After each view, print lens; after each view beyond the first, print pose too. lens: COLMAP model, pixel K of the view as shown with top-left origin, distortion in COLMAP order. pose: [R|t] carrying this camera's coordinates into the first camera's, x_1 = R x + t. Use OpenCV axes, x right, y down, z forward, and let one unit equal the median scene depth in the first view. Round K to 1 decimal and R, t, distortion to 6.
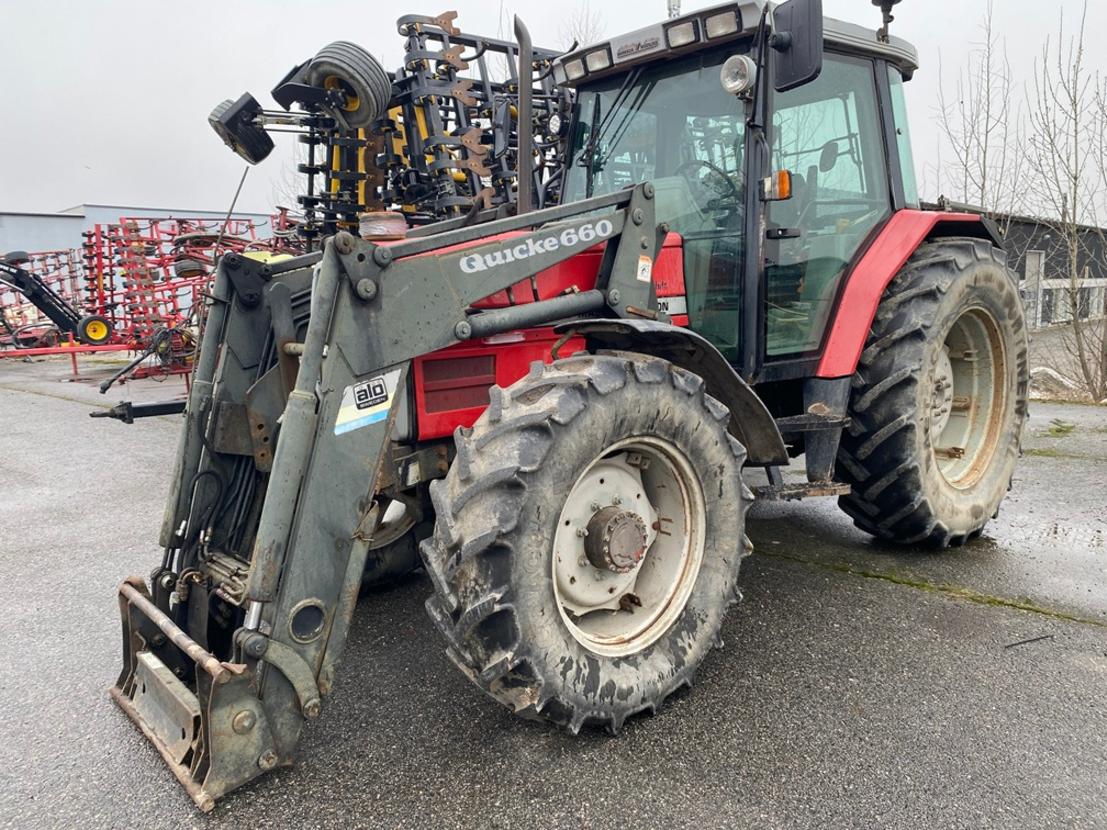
lens RADIAL K [[836.9, 0, 552.5], [0, 836.9, 411.2], [0, 0, 1]] dist [0.120025, -0.232366]
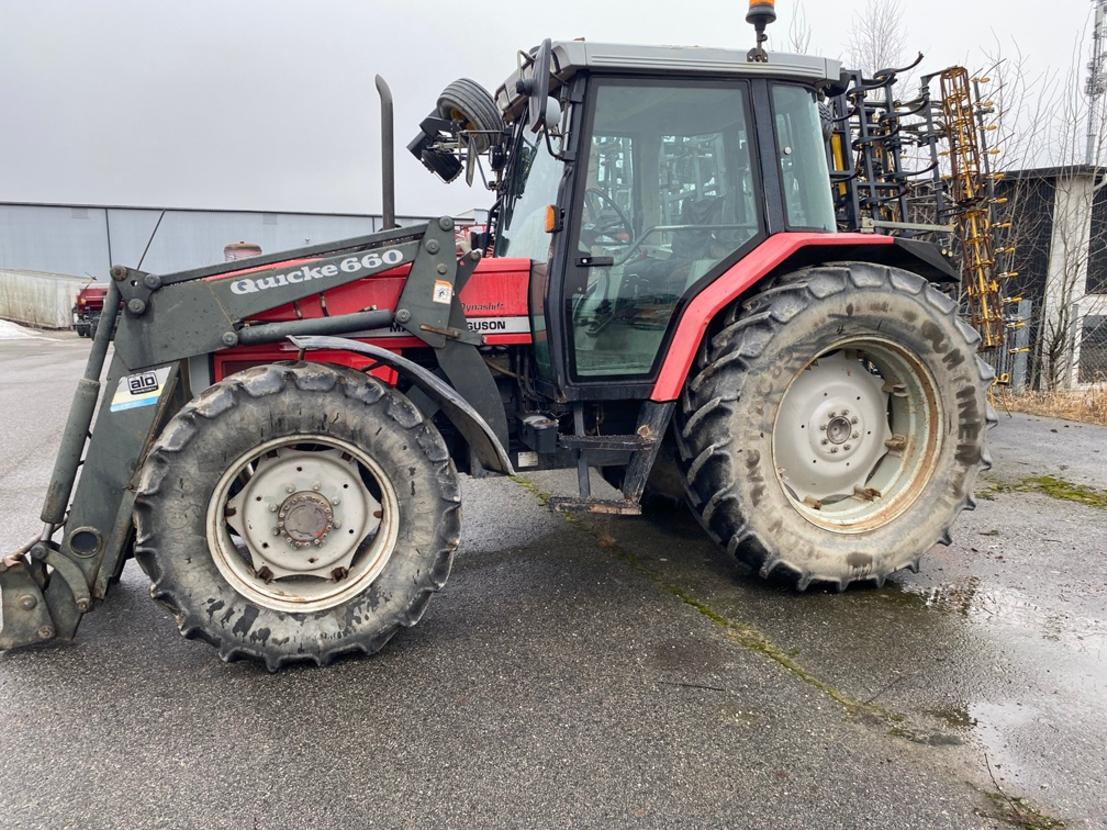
lens RADIAL K [[847.0, 0, 551.6], [0, 847.0, 412.0], [0, 0, 1]] dist [0.030539, -0.037668]
pose [[0.908275, 0.082617, -0.410135, 0.844230], [-0.080512, 0.996501, 0.022434, -0.052838], [0.410553, 0.012645, 0.911749, 0.026665]]
